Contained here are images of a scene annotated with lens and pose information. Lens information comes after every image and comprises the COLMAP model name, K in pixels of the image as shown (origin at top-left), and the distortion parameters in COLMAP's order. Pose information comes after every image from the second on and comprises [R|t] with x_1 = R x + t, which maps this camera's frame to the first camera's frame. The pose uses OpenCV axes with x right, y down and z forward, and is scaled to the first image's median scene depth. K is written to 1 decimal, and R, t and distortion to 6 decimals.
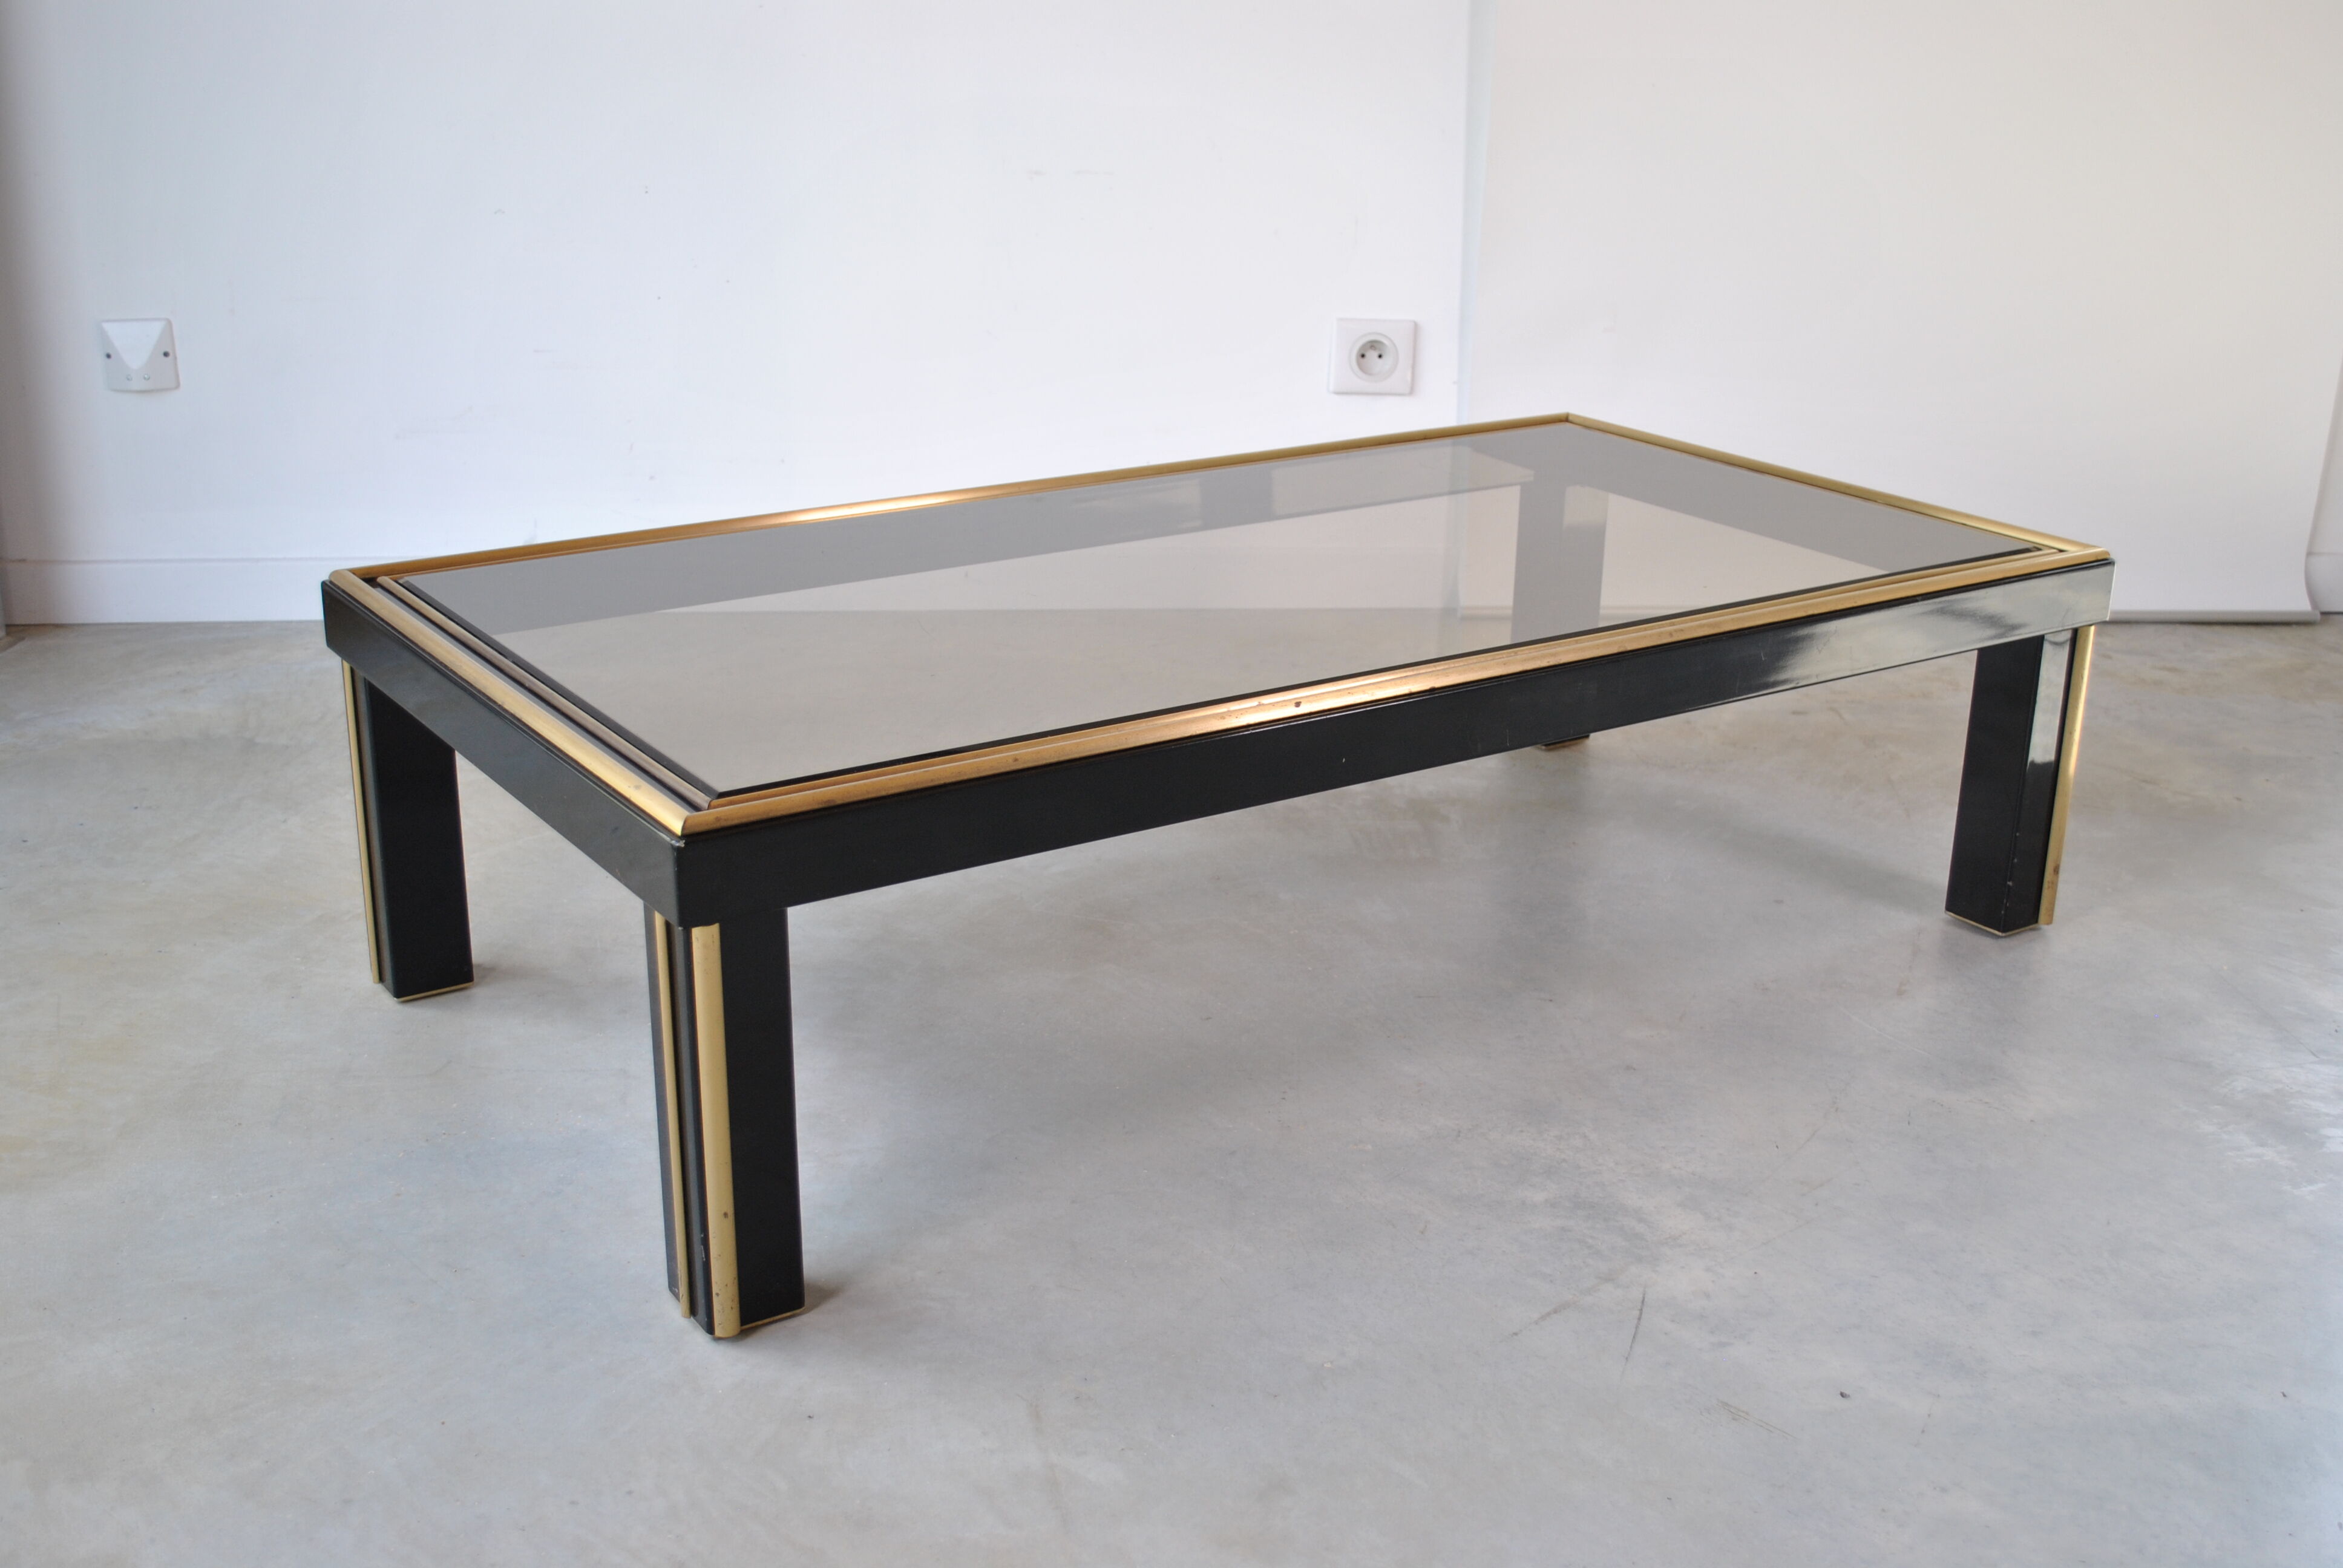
lens RADIAL K [[2550.7, 0, 1171.5], [0, 2550.7, 784.0], [0, 0, 1]] dist [-0.059415, 0.014318]
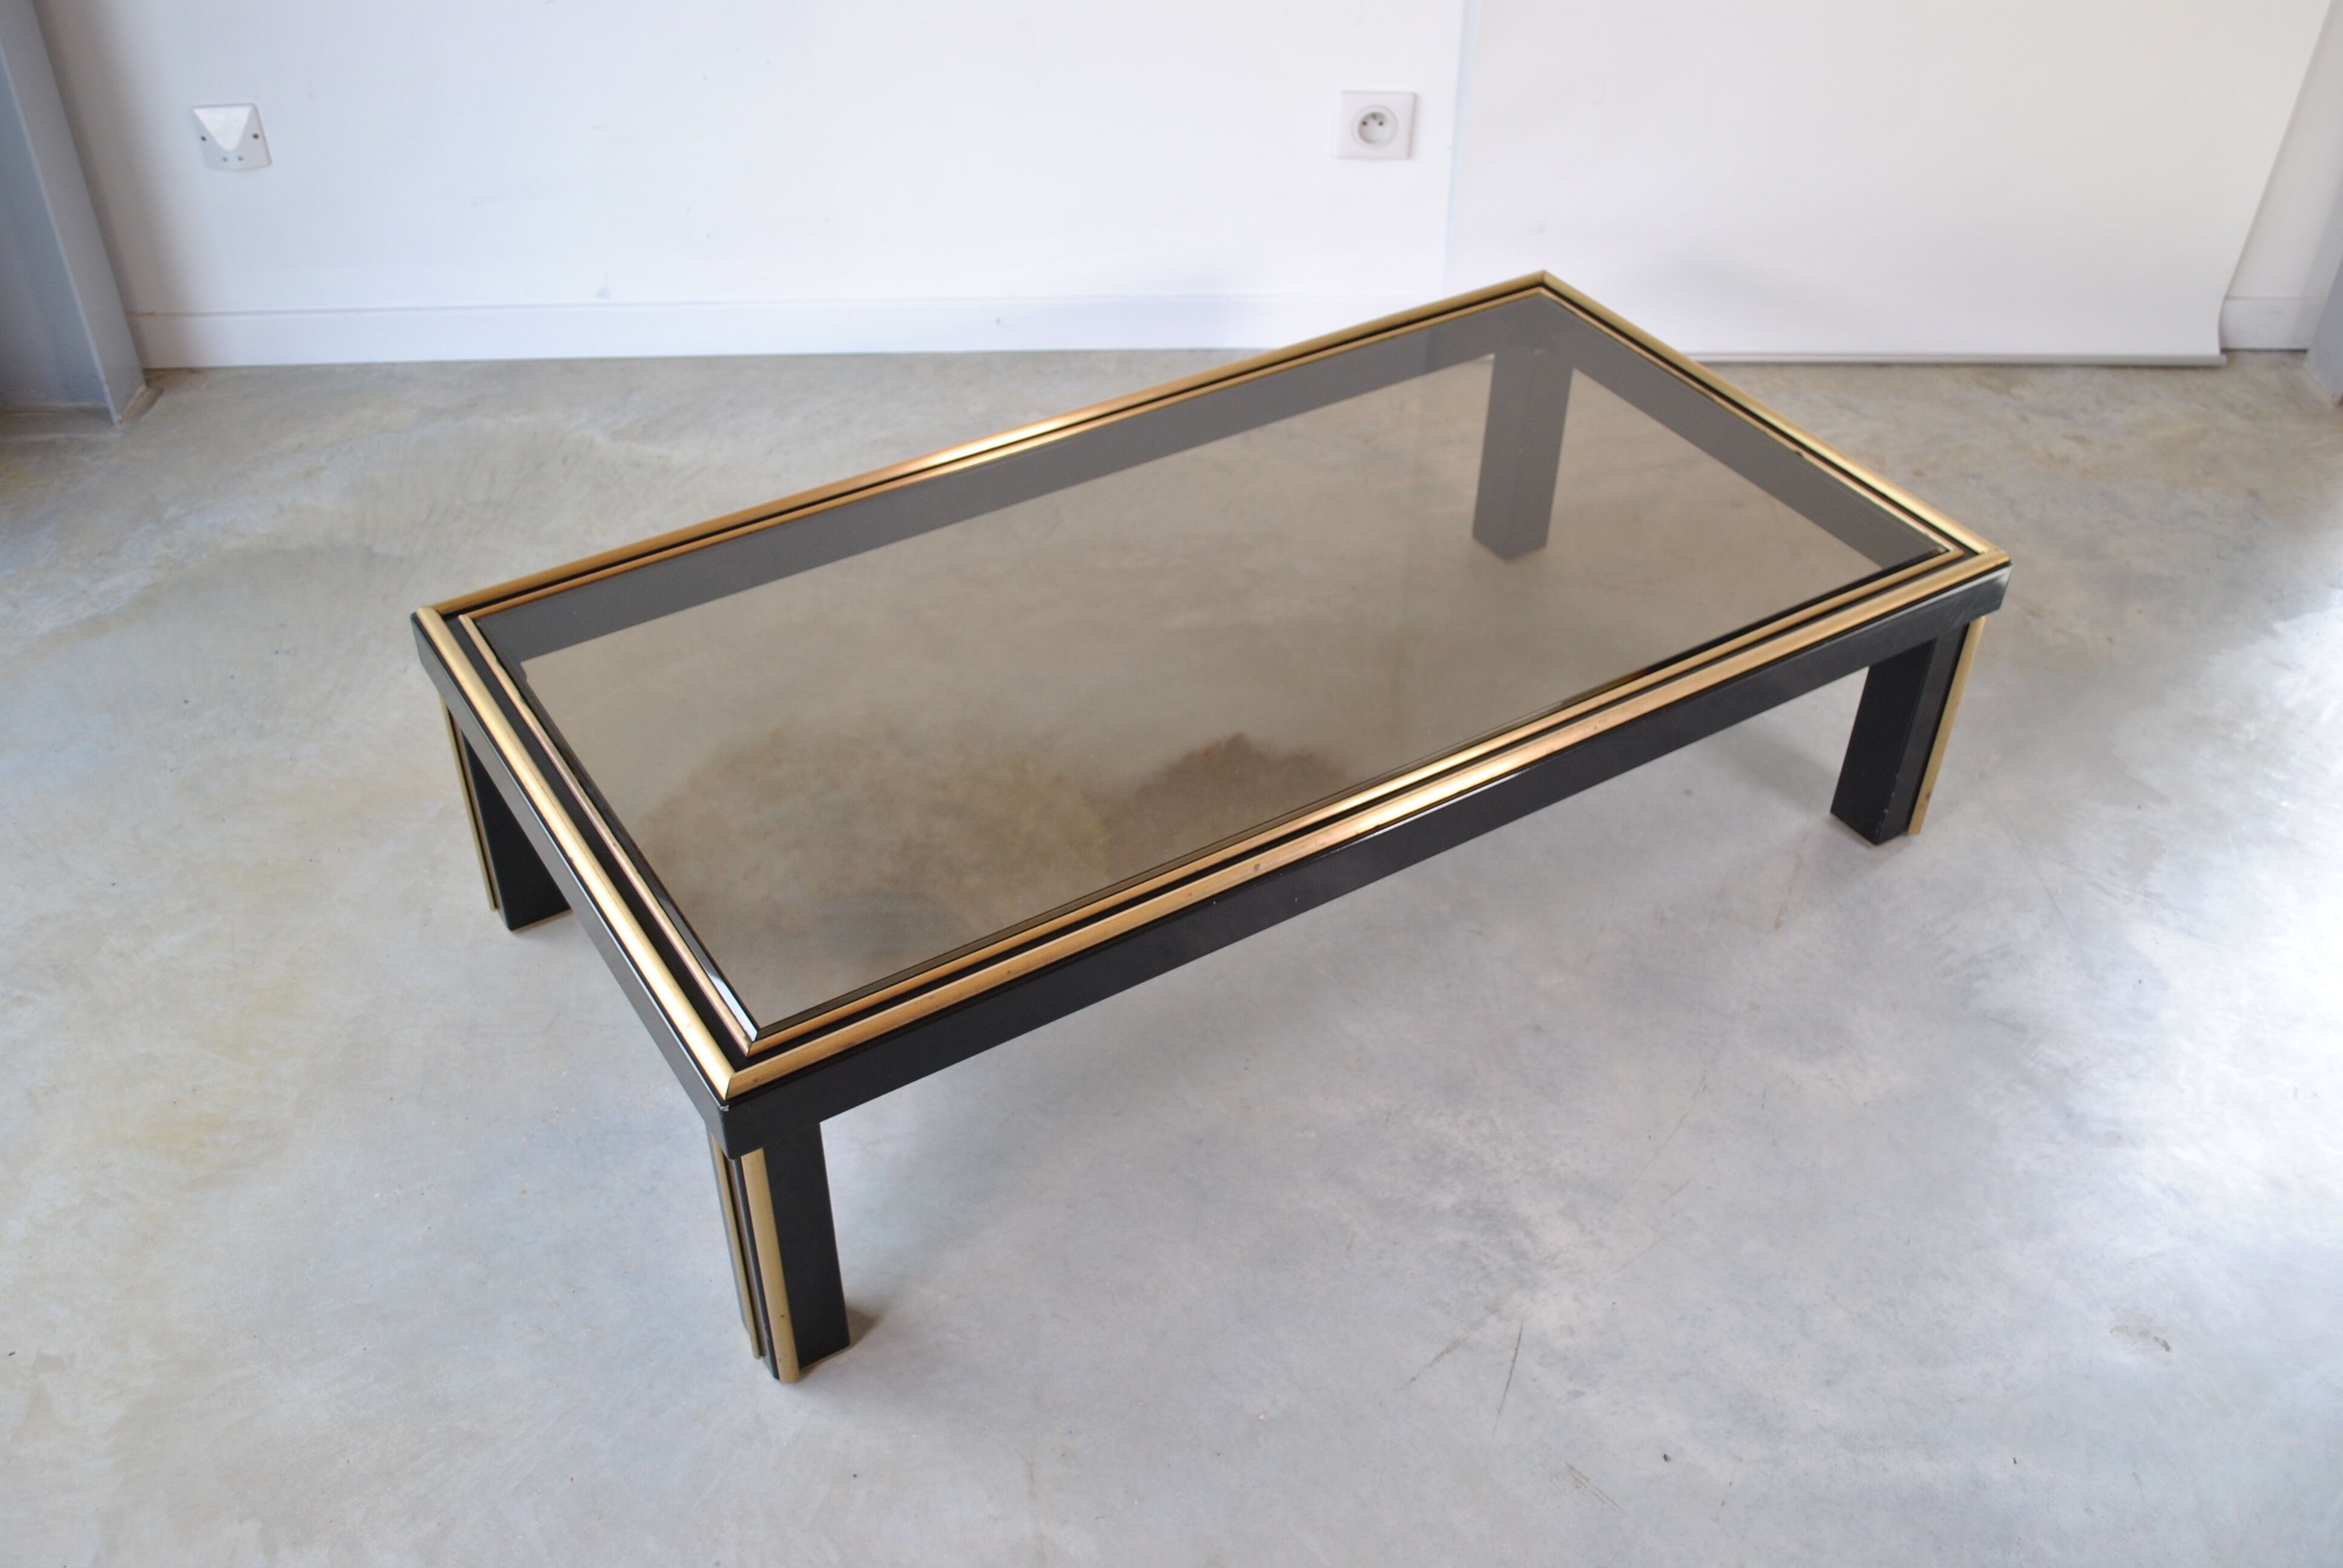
lens RADIAL K [[2198.5, 0, 1171.5], [0, 2198.5, 784.0], [0, 0, 1]] dist [-0.070578, 0.007490]
pose [[0.999692, 0.017527, -0.017557, 0.025995], [-0.010423, 0.938965, 0.343856, -0.384547], [0.022512, -0.343567, 0.938858, 0.072135]]
